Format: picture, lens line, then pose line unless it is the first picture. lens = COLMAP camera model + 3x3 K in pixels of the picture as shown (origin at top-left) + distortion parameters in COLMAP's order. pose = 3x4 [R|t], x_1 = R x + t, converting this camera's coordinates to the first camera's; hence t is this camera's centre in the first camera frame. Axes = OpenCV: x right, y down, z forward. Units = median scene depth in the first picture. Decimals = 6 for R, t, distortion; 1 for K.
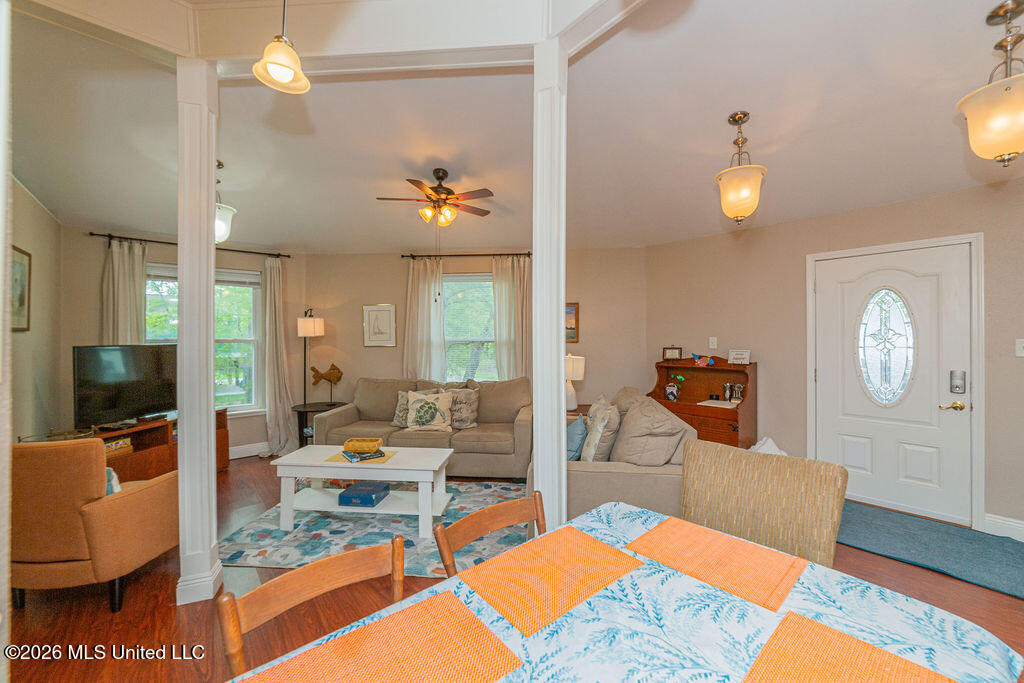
lens RADIAL K [[399.4, 0, 518.9], [0, 399.4, 333.7], [0, 0, 1]] dist [0.000263, 0.000070]
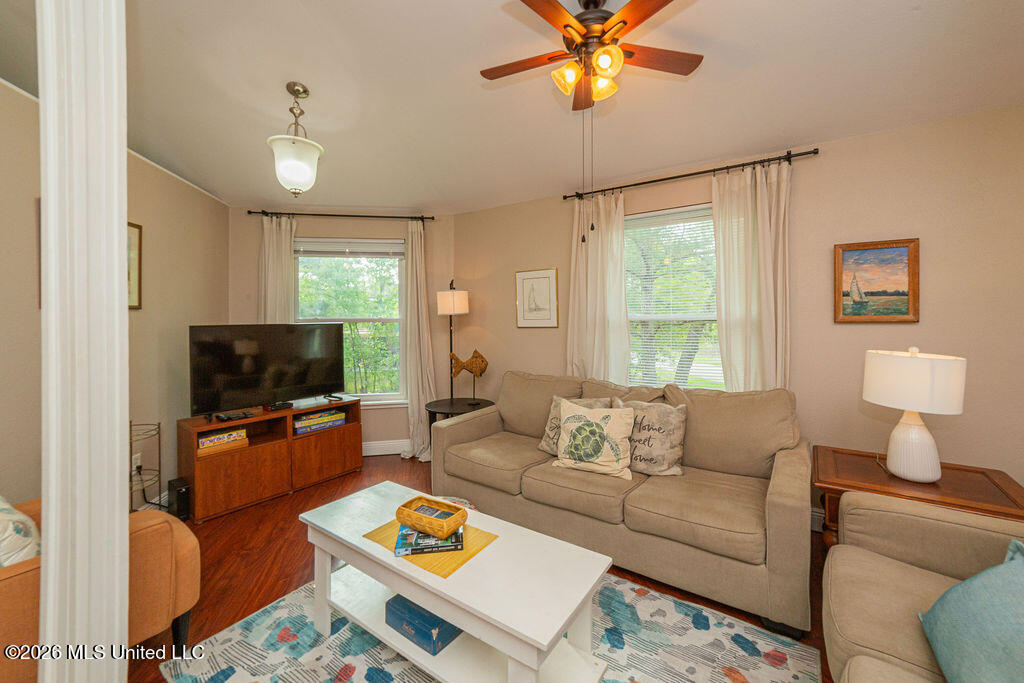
lens RADIAL K [[378.8, 0, 507.7], [0, 378.8, 317.6], [0, 0, 1]] dist [-0.009923, 0.000037]
pose [[0.840124, -0.005895, -0.542363, -0.022976], [0.010492, 0.999930, 0.005383, 0.010495], [0.542293, -0.010213, 0.840127, 0.441275]]
